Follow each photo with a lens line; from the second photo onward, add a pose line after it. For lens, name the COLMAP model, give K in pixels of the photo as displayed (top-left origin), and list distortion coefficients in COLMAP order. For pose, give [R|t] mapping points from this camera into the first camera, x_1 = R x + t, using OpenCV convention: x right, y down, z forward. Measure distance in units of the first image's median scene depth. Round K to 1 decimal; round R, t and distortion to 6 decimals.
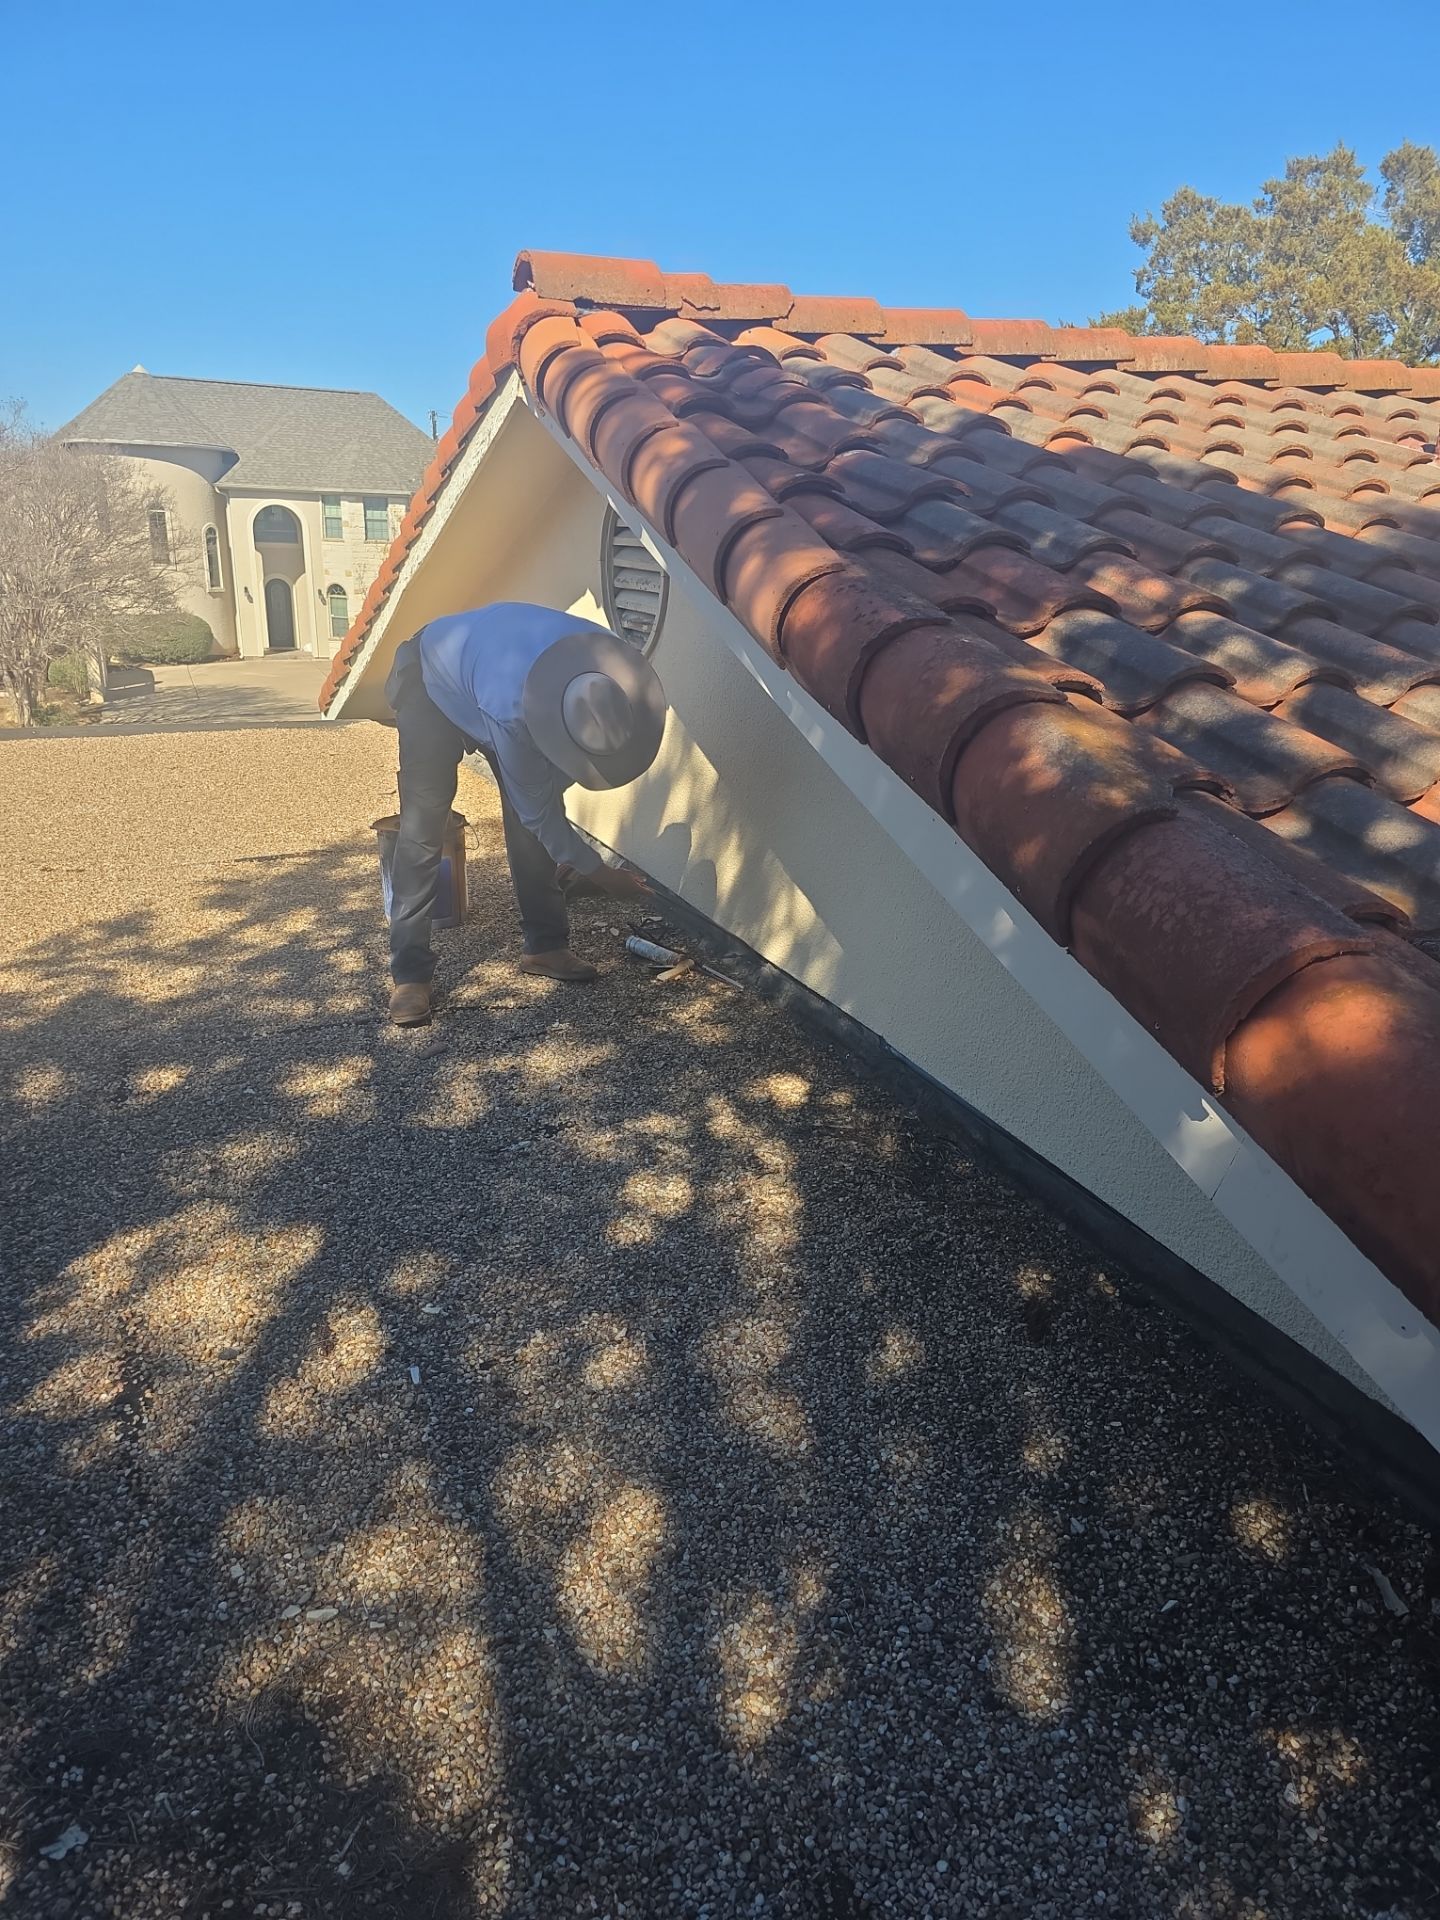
lens RADIAL K [[1288.9, 0, 742.8], [0, 1288.9, 962.9], [0, 0, 1]] dist [0.055471, -0.054040]
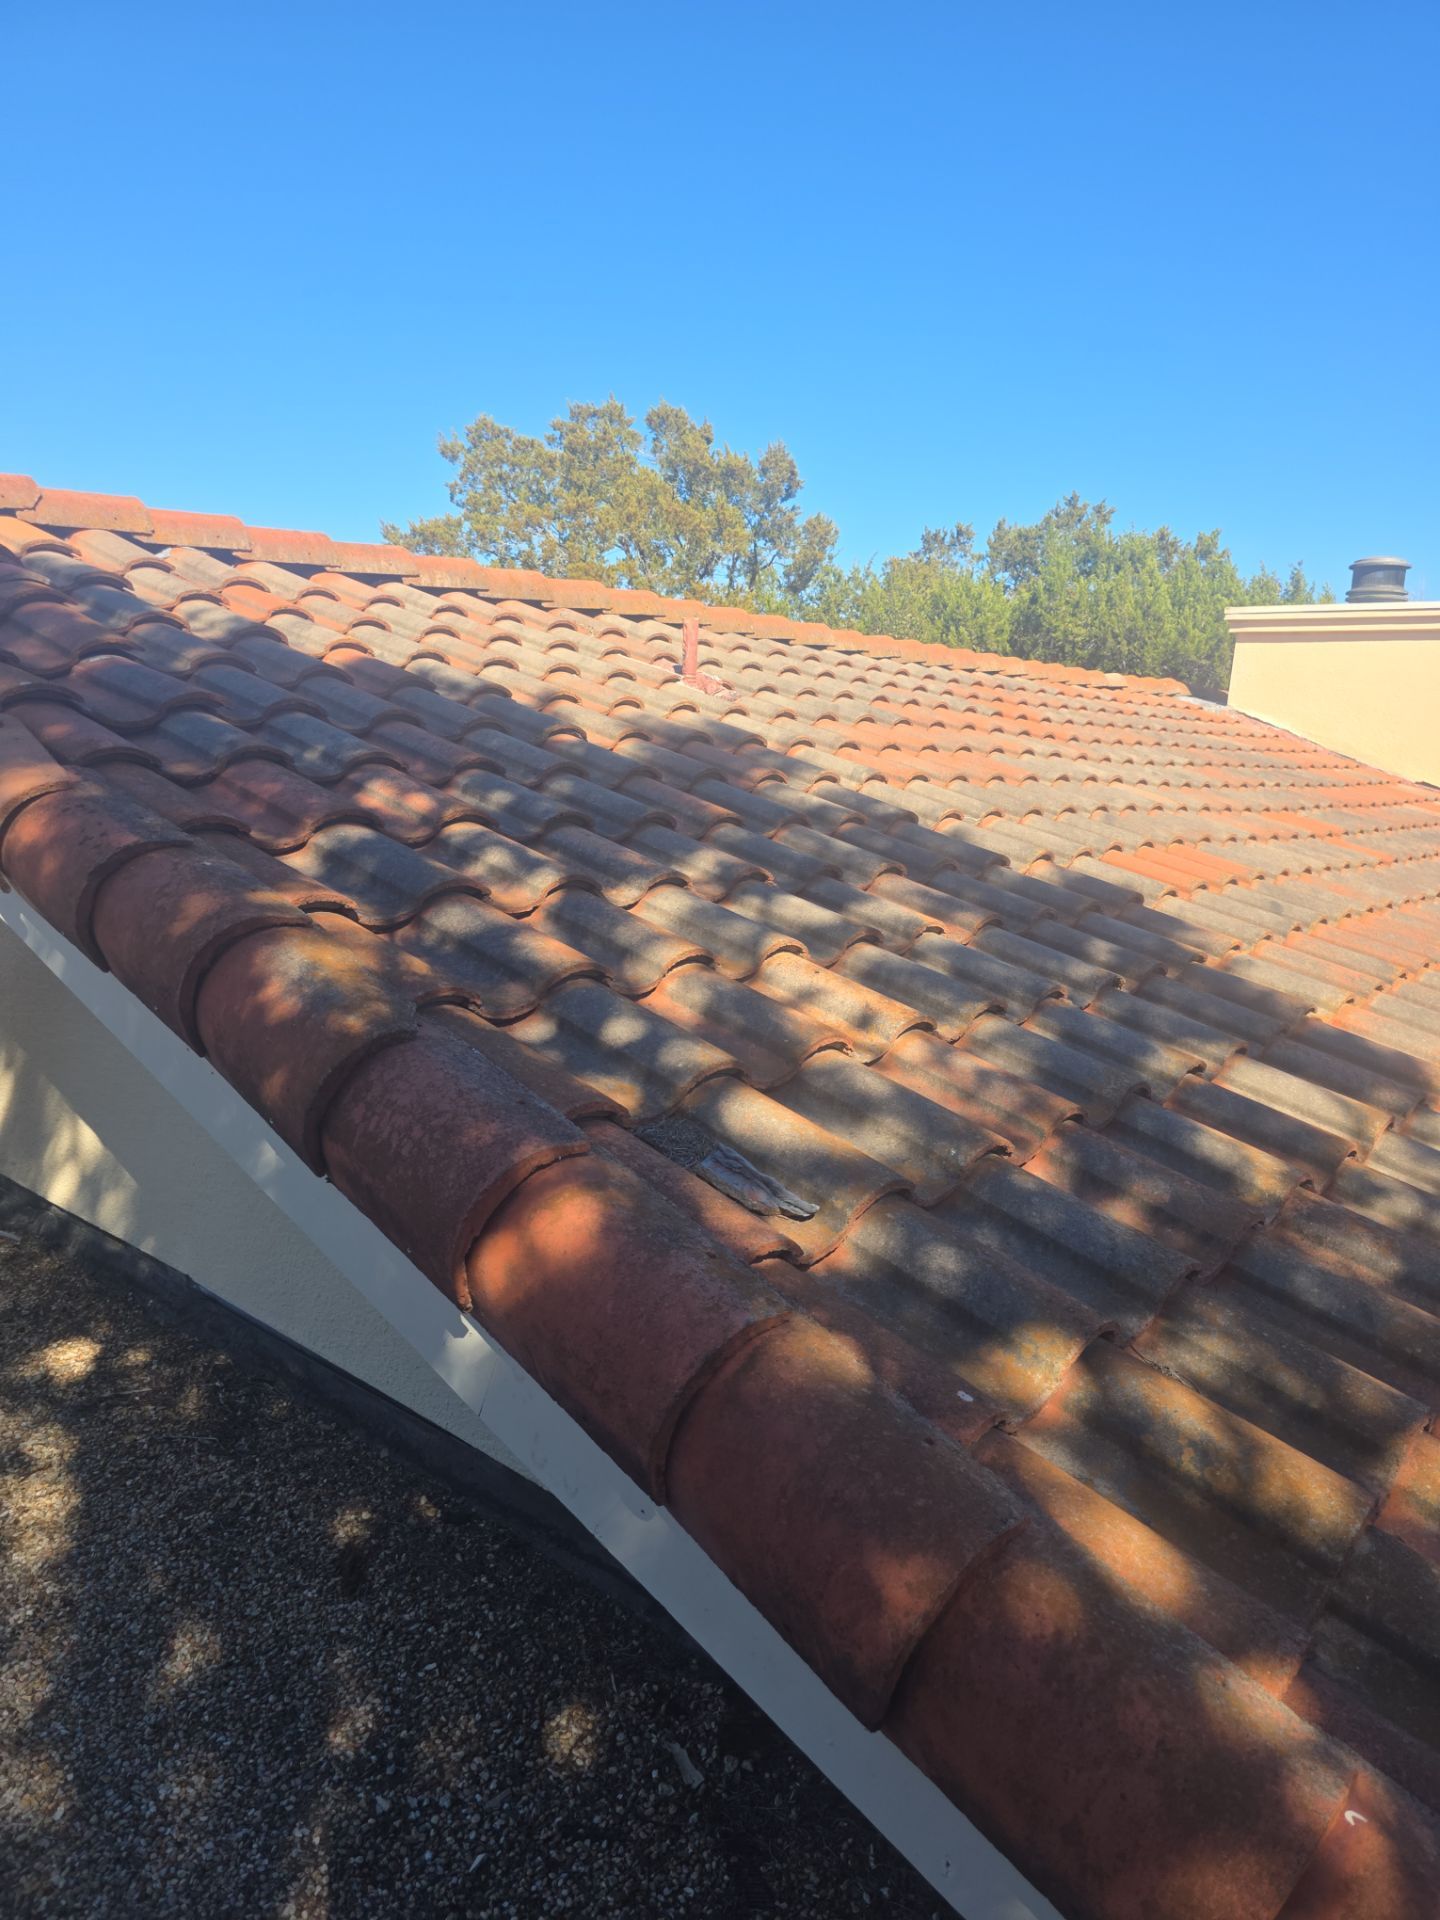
lens RADIAL K [[1284.7, 0, 745.9], [0, 1284.7, 951.1], [0, 0, 1]] dist [0.071454, -0.072816]
pose [[0.891116, -0.067186, 0.448774, 0.099179], [0.126847, 0.986434, -0.104197, -0.035105], [-0.435685, 0.149777, 0.887550, -0.030489]]
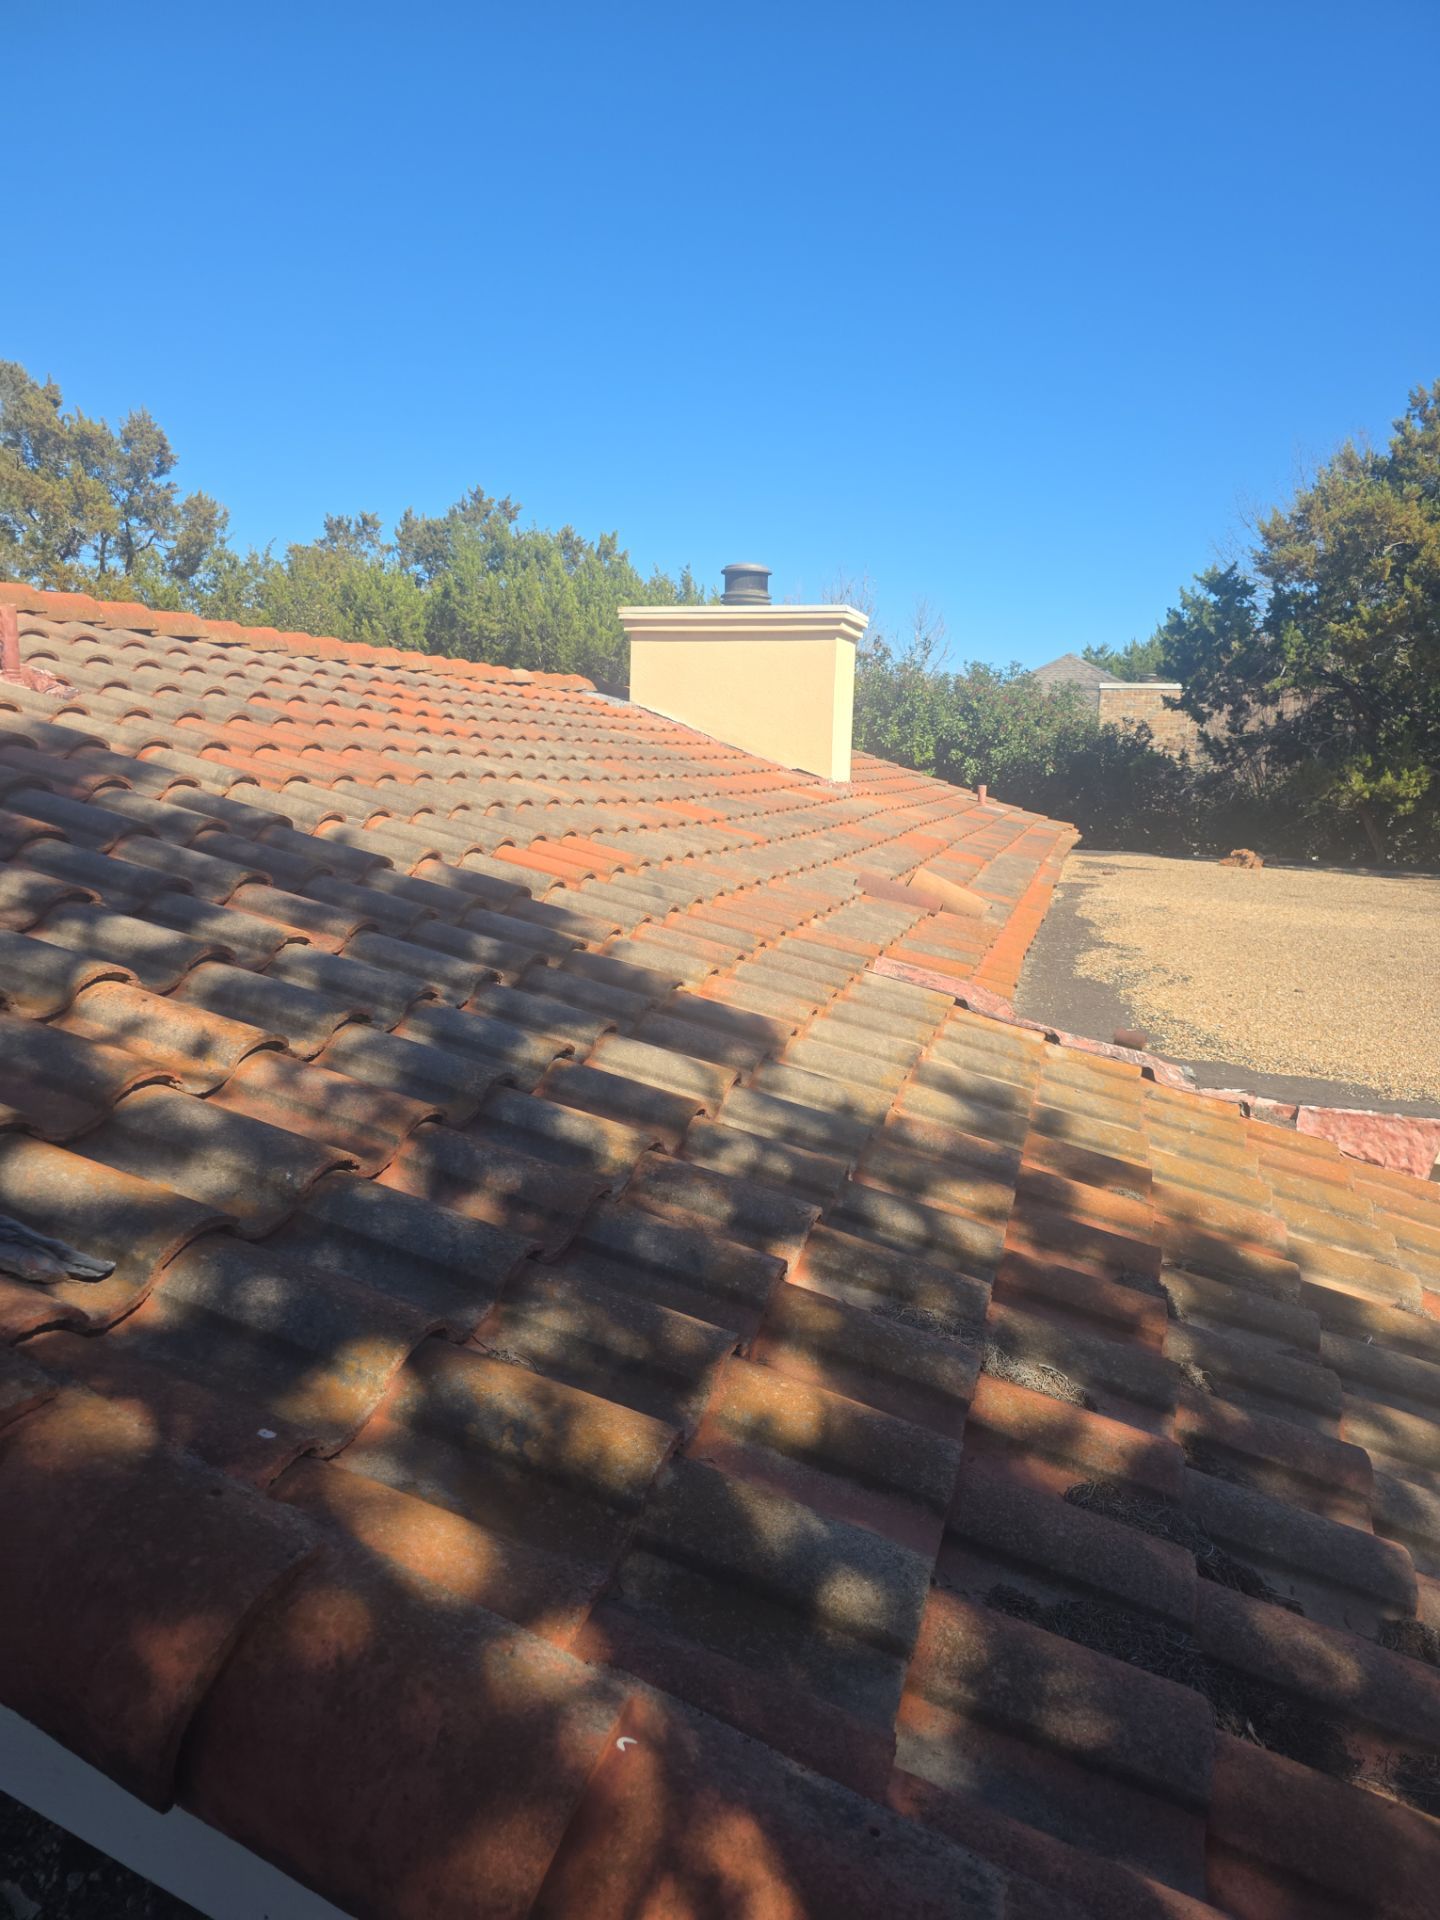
lens RADIAL K [[1289.8, 0, 747.2], [0, 1289.8, 962.6], [0, 0, 1]] dist [0.079861, -0.089287]
pose [[0.629648, -0.146965, 0.762853, 0.183617], [0.245544, 0.969254, -0.015940, -0.018894], [-0.737056, 0.197350, 0.646376, -0.093524]]
